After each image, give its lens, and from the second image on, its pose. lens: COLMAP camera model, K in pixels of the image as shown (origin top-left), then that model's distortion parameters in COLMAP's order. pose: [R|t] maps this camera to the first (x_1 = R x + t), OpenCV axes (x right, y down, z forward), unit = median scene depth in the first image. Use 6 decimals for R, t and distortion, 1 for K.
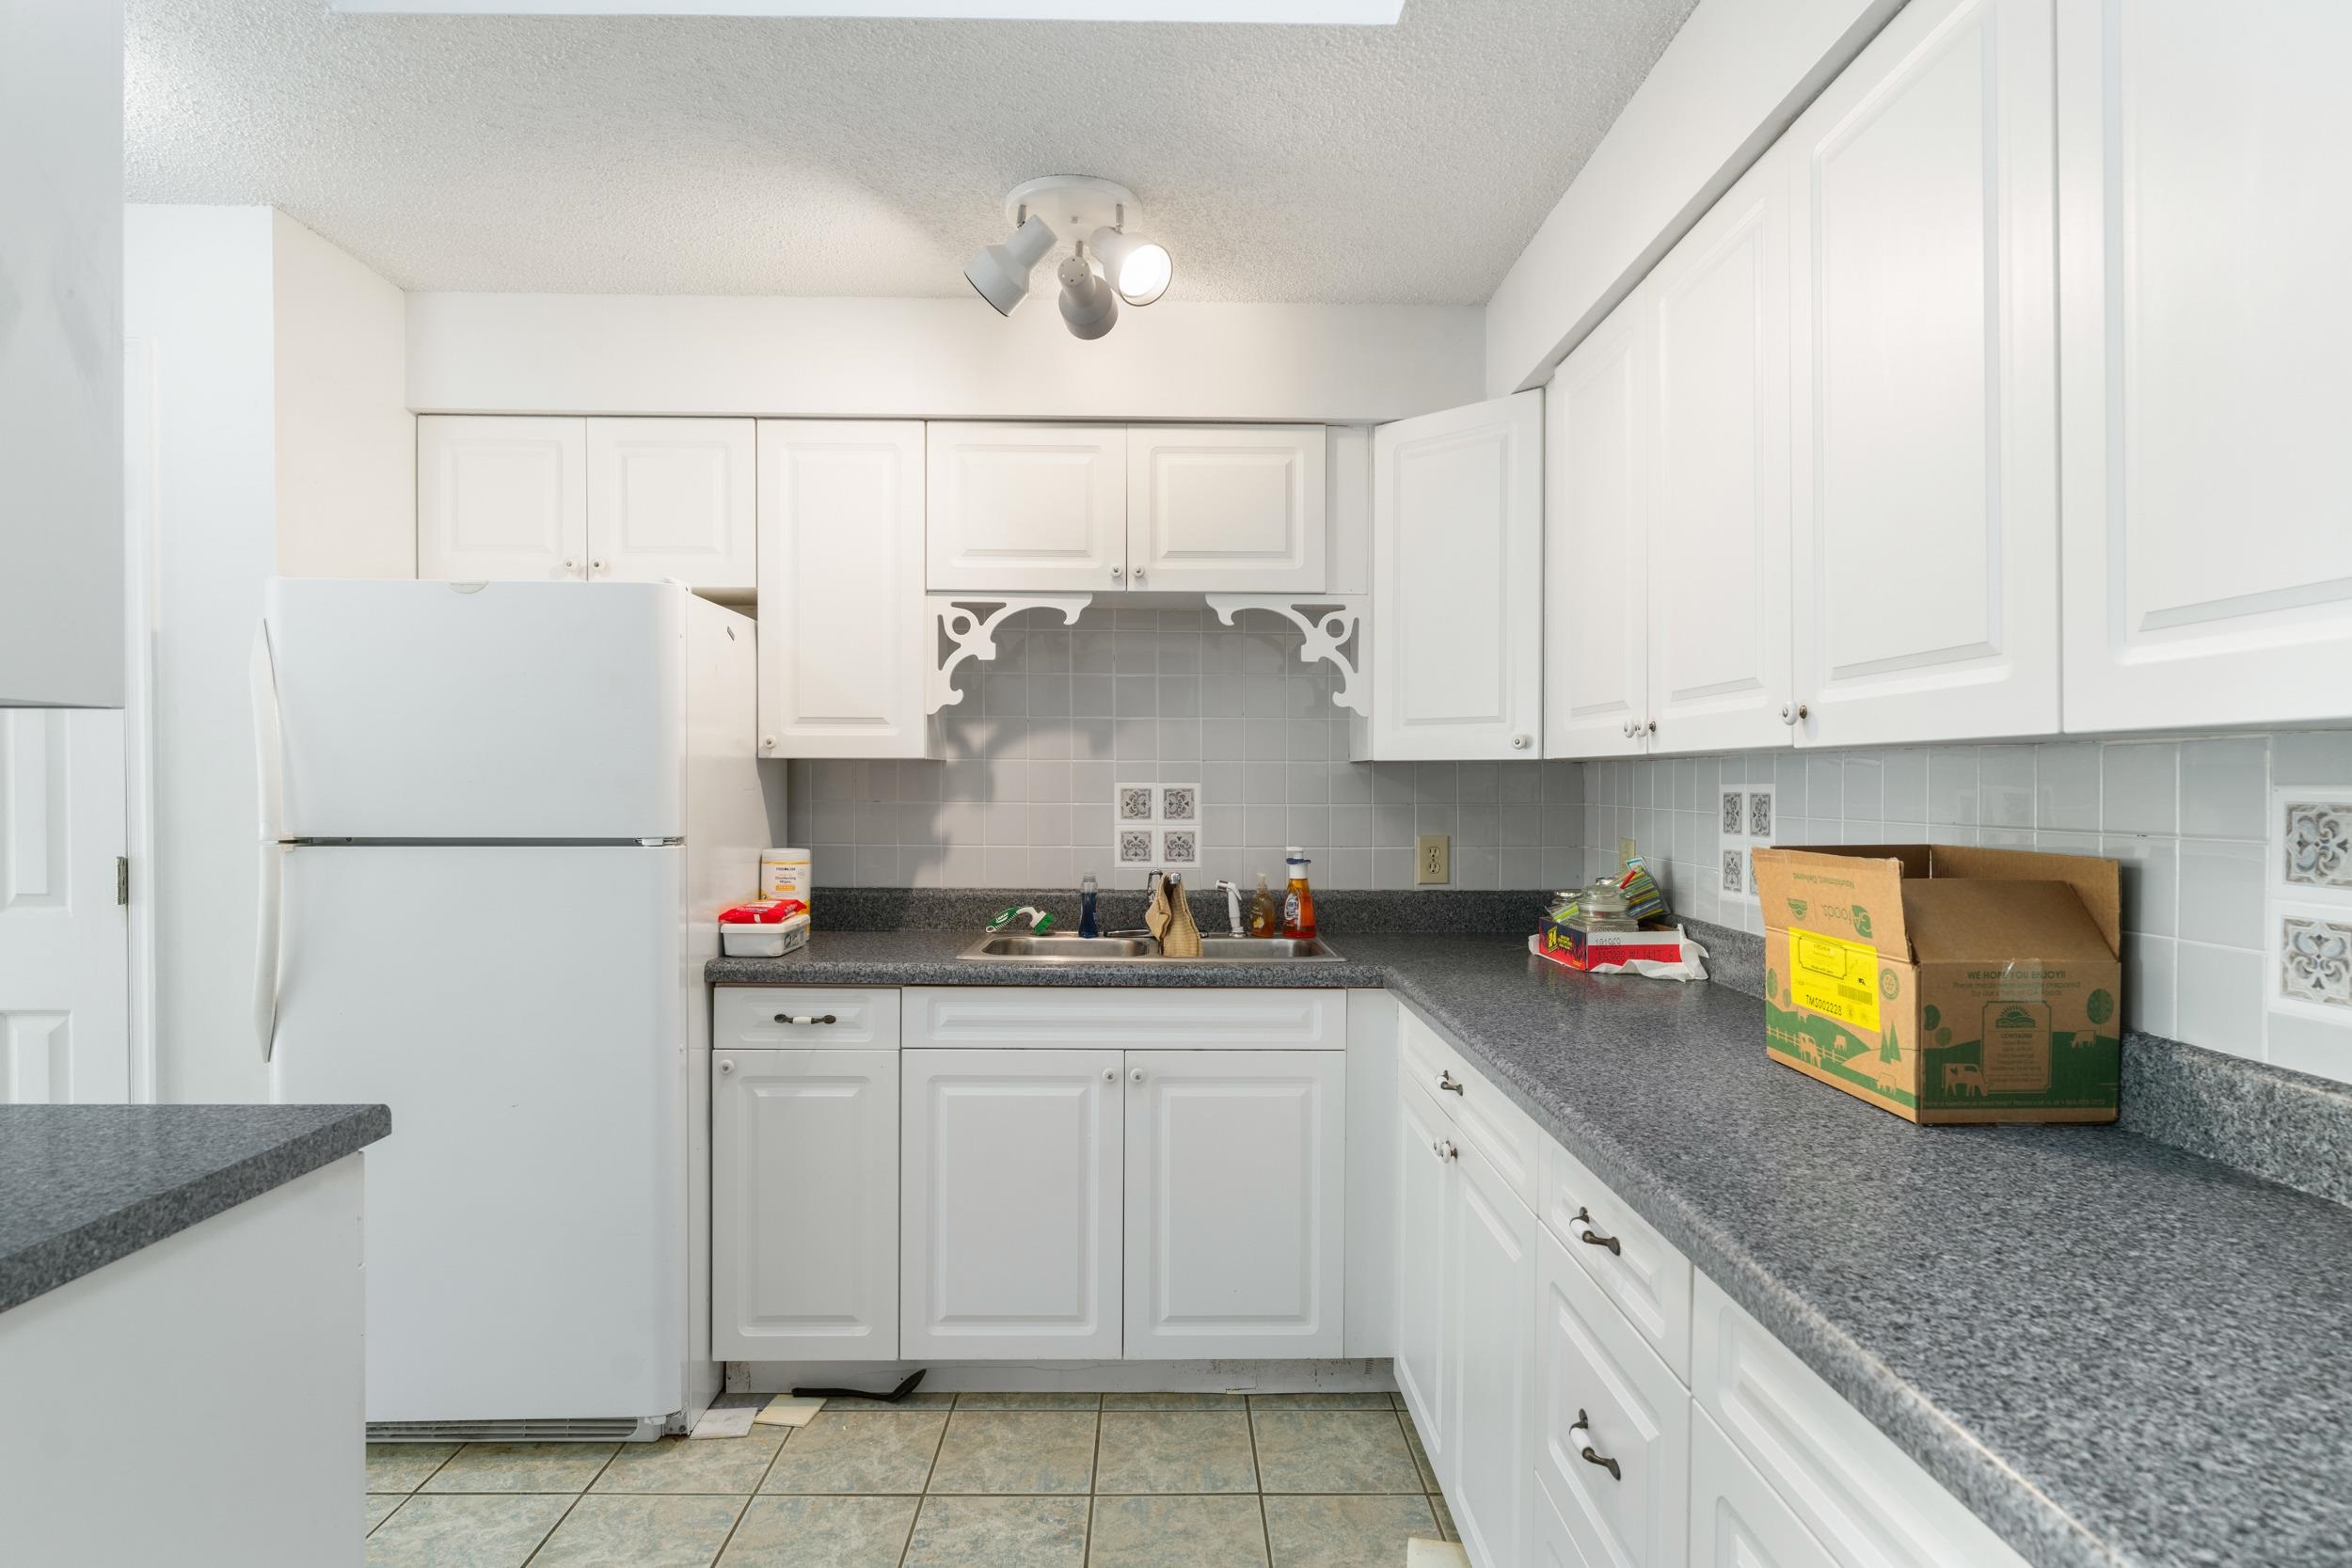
lens RADIAL K [[1306.3, 0, 1171.2], [0, 1306.3, 786.1], [0, 0, 1]] dist [-0.000923, -0.000074]
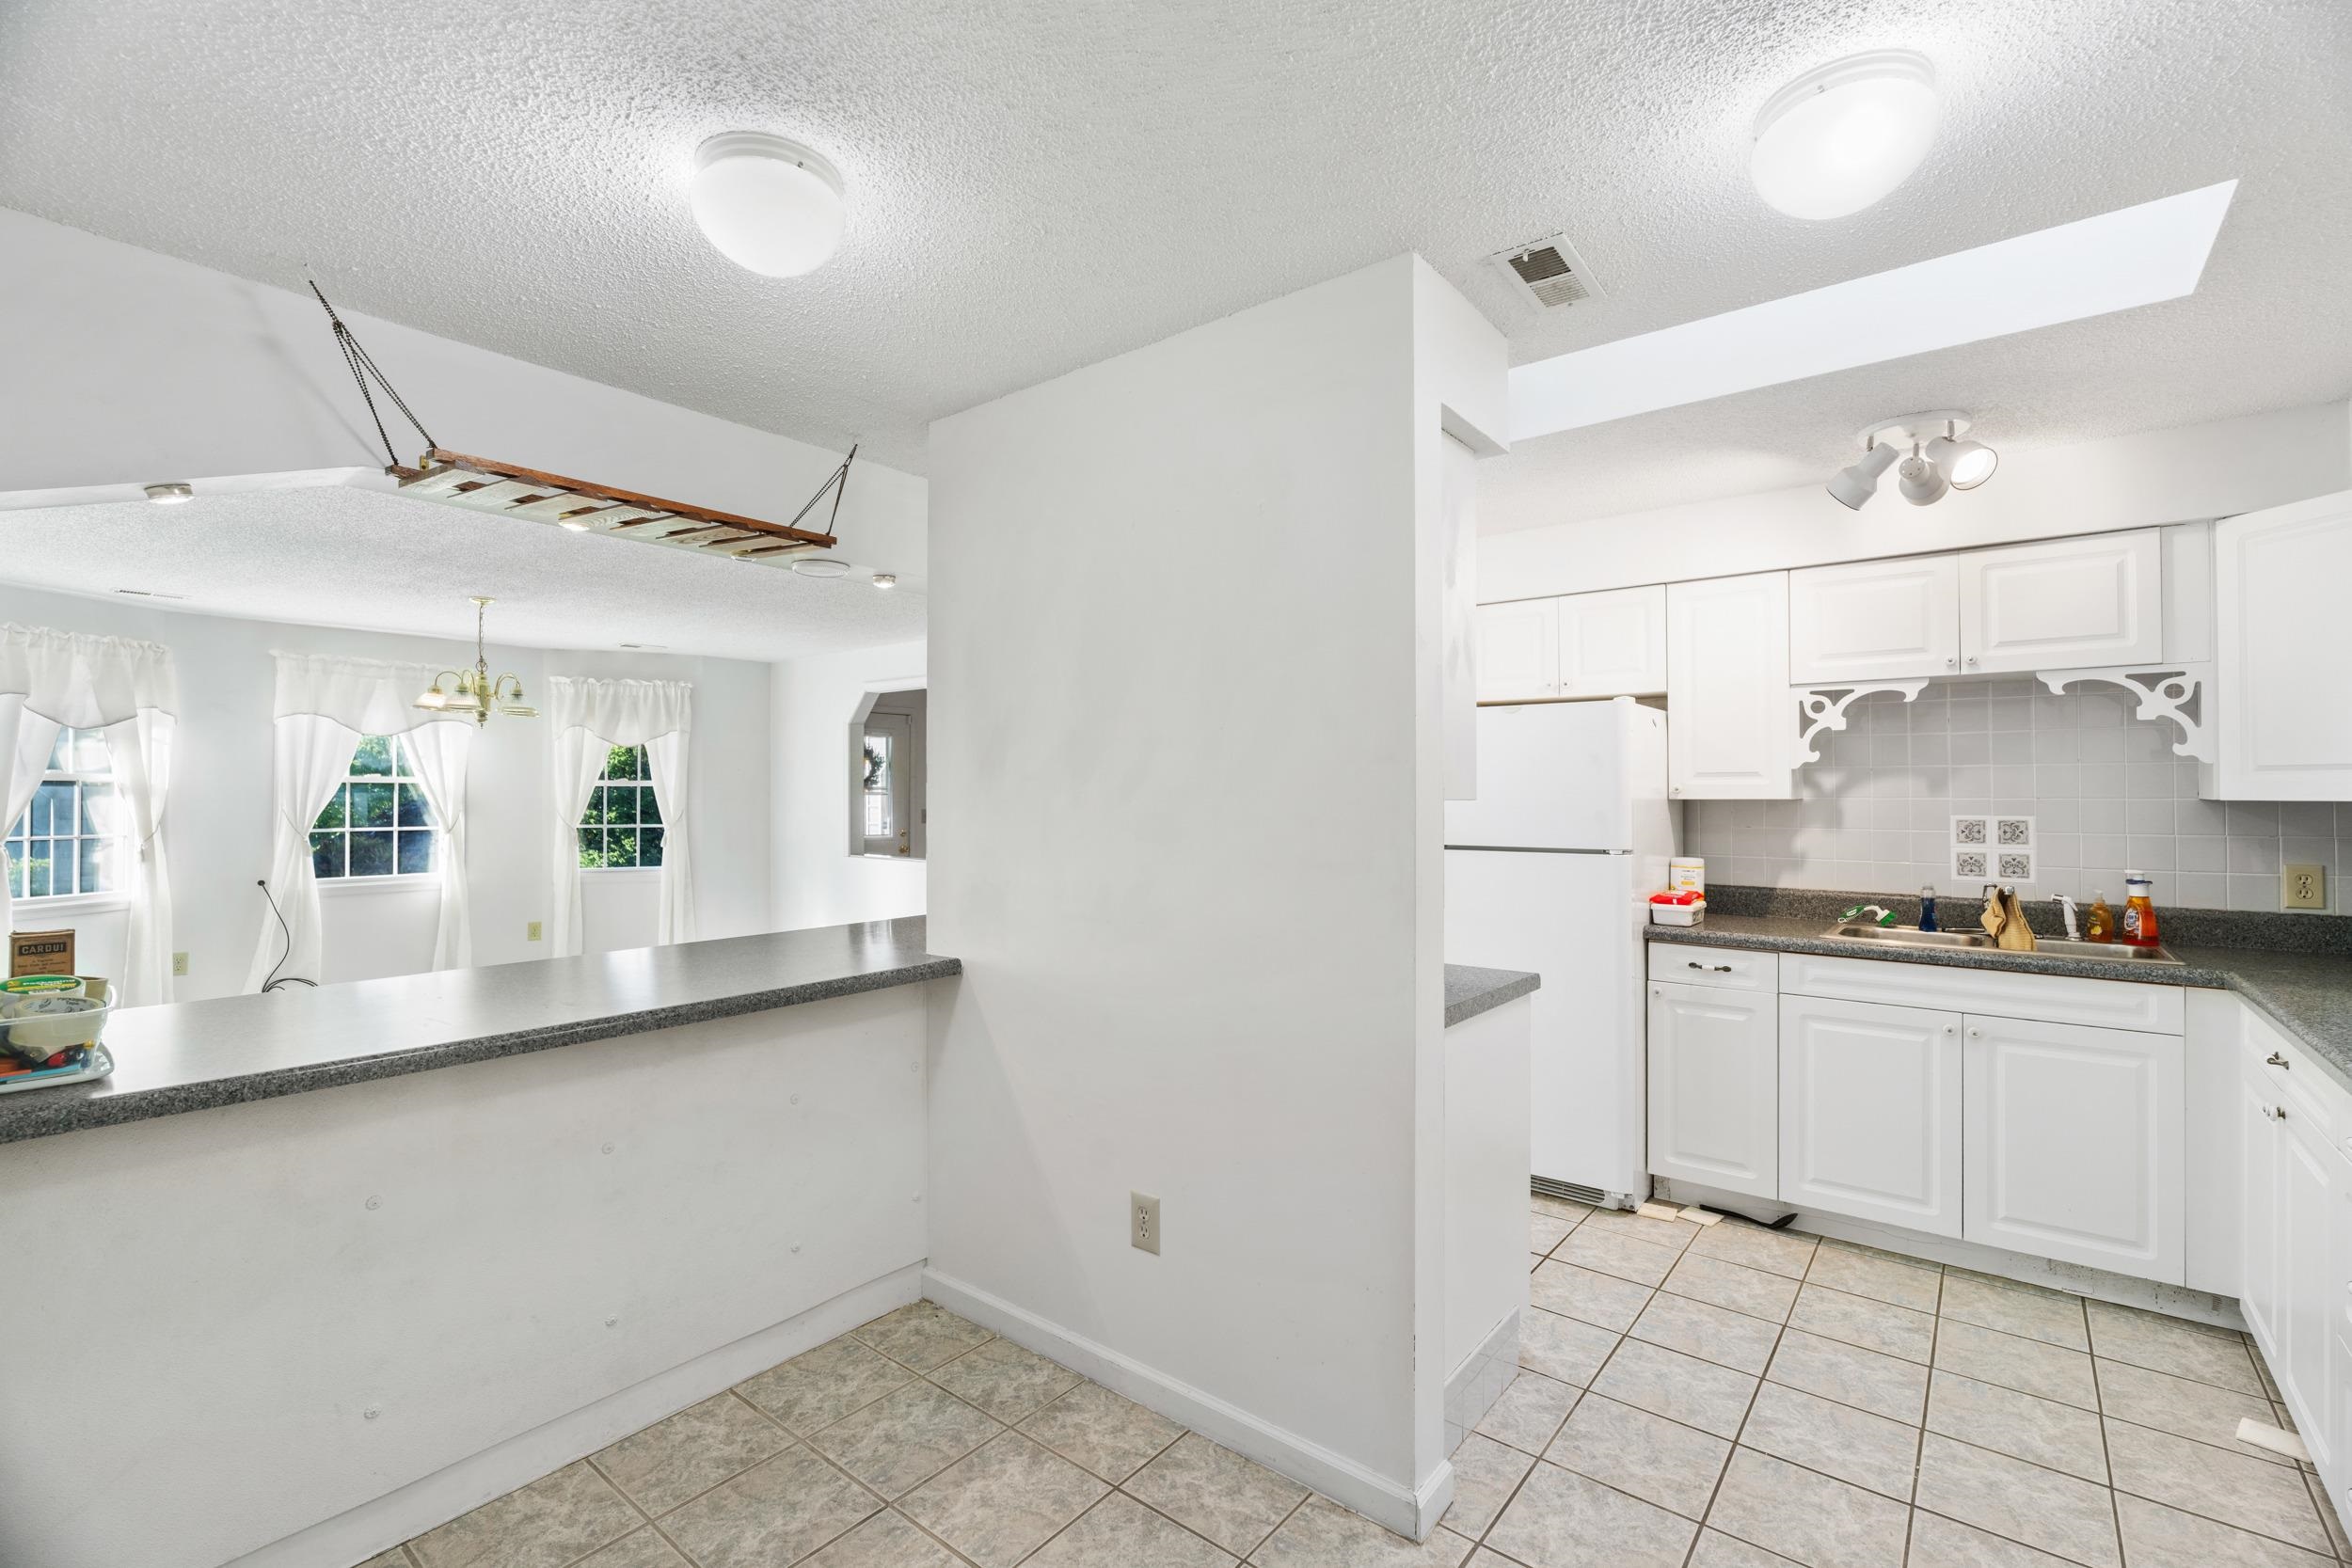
lens RADIAL K [[1033.6, 0, 1182.1], [0, 1033.6, 784.6], [0, 0, 1]] dist [-0.007490, 0.000527]
pose [[0.777063, -0.010237, -0.629339, 0.009117], [0.000671, 0.999881, -0.015435, -0.020401], [0.629422, 0.011572, 0.776977, -0.326952]]
